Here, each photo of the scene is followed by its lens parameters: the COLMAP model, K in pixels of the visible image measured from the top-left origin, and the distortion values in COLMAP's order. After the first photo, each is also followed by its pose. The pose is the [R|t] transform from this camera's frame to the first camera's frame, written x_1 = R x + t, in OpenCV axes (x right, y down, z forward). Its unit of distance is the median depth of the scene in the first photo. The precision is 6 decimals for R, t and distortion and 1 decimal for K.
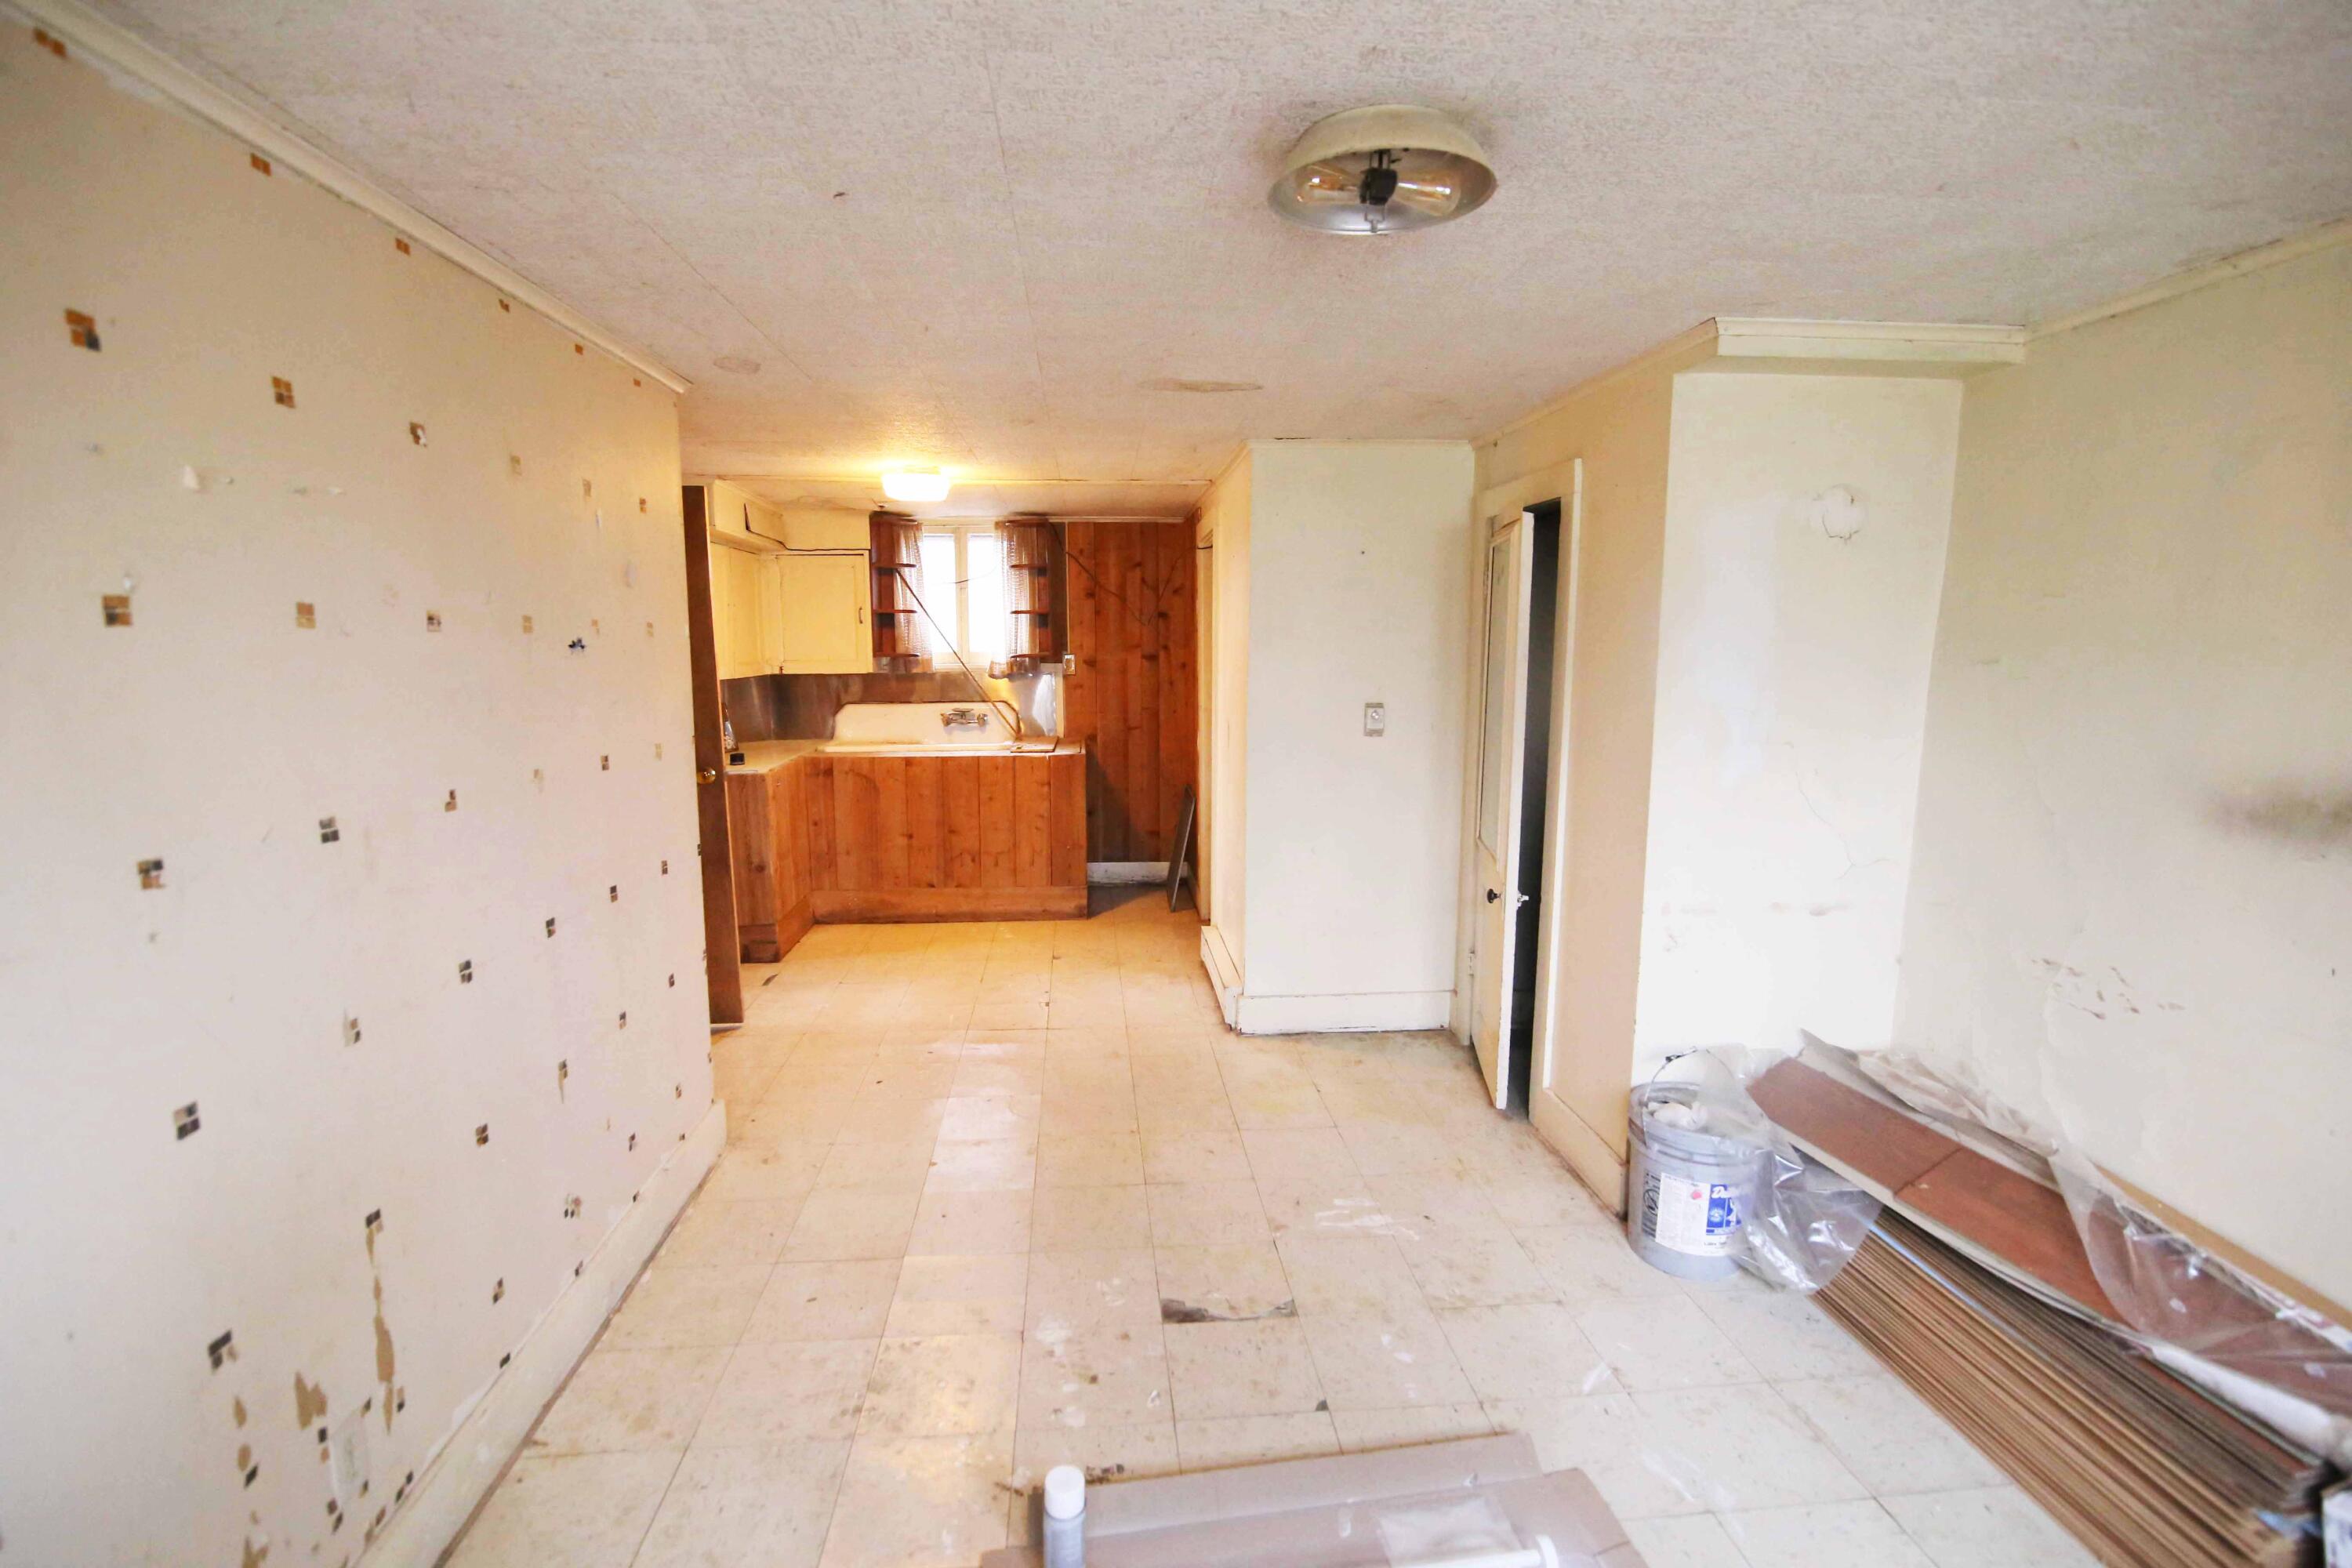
lens RADIAL K [[1077.0, 0, 1177.1], [0, 1077.0, 791.9], [0, 0, 1]] dist [-0.023856, 0.000618]
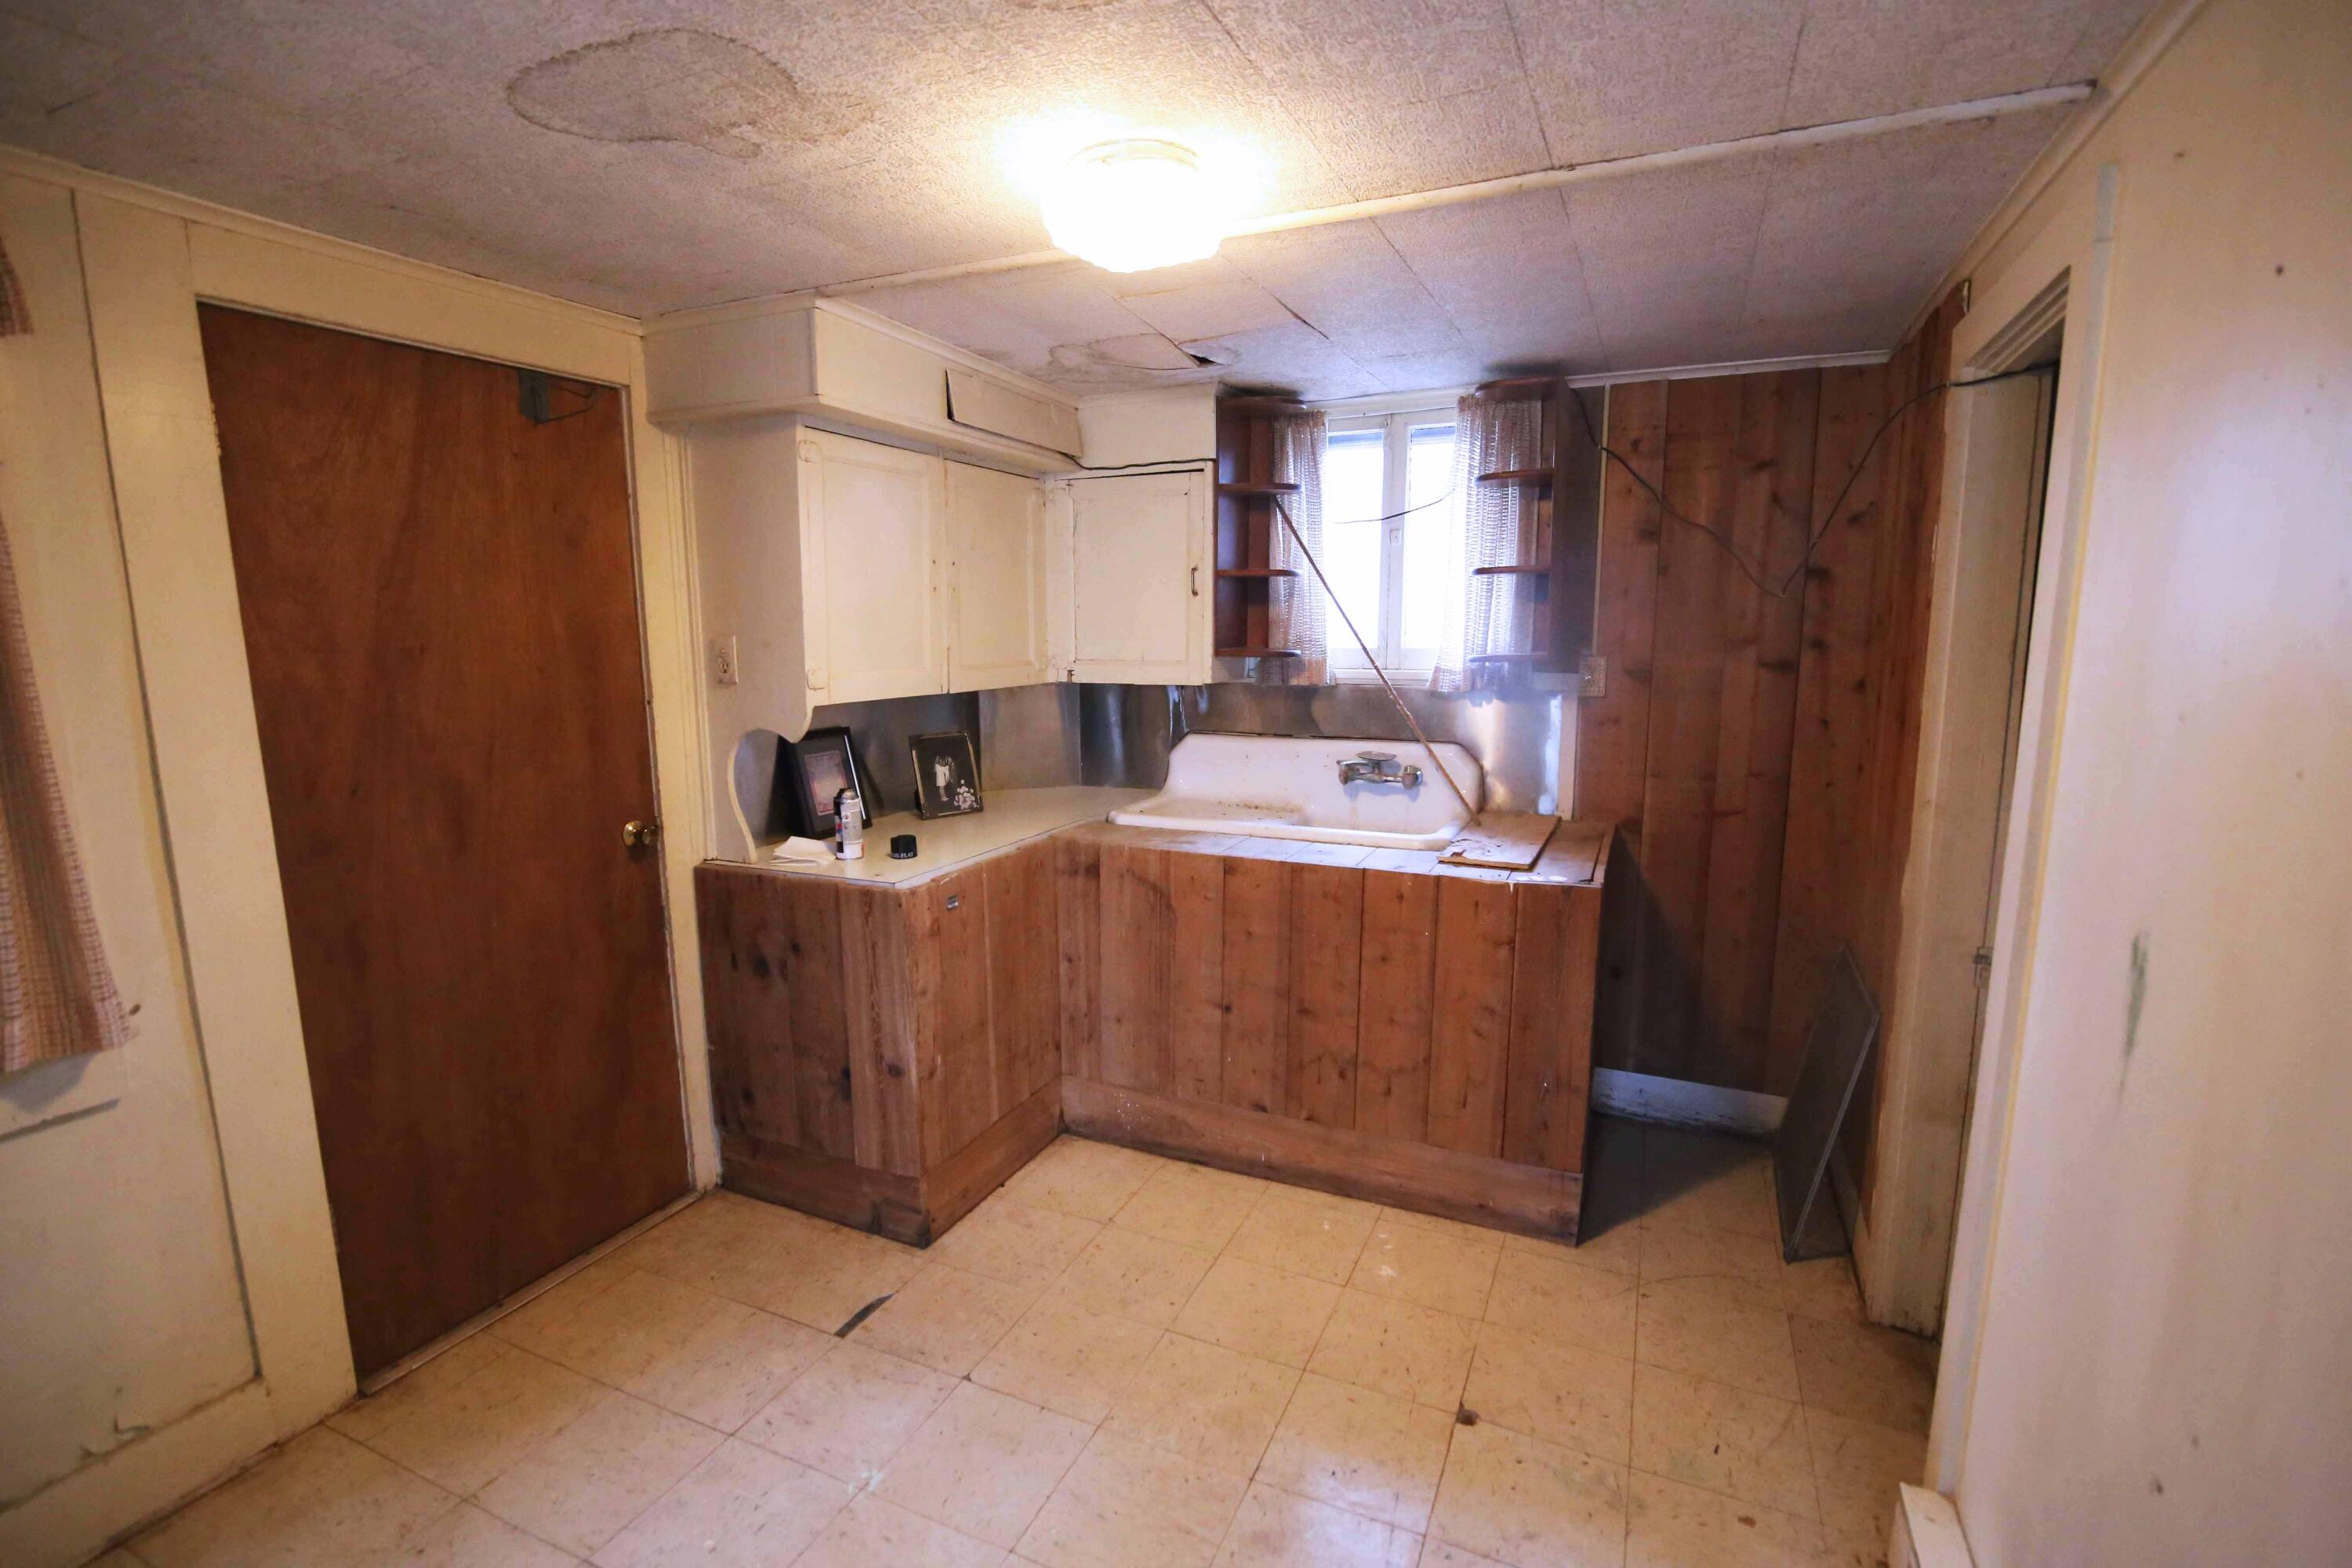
lens RADIAL K [[1077.0, 0, 1177.1], [0, 1077.0, 791.9], [0, 0, 1]] dist [-0.023856, 0.000618]
pose [[0.871538, 0.075043, -0.484552, -0.025251], [-0.069249, 0.997152, 0.029876, -0.070378], [0.485414, 0.007517, 0.874252, 0.499597]]
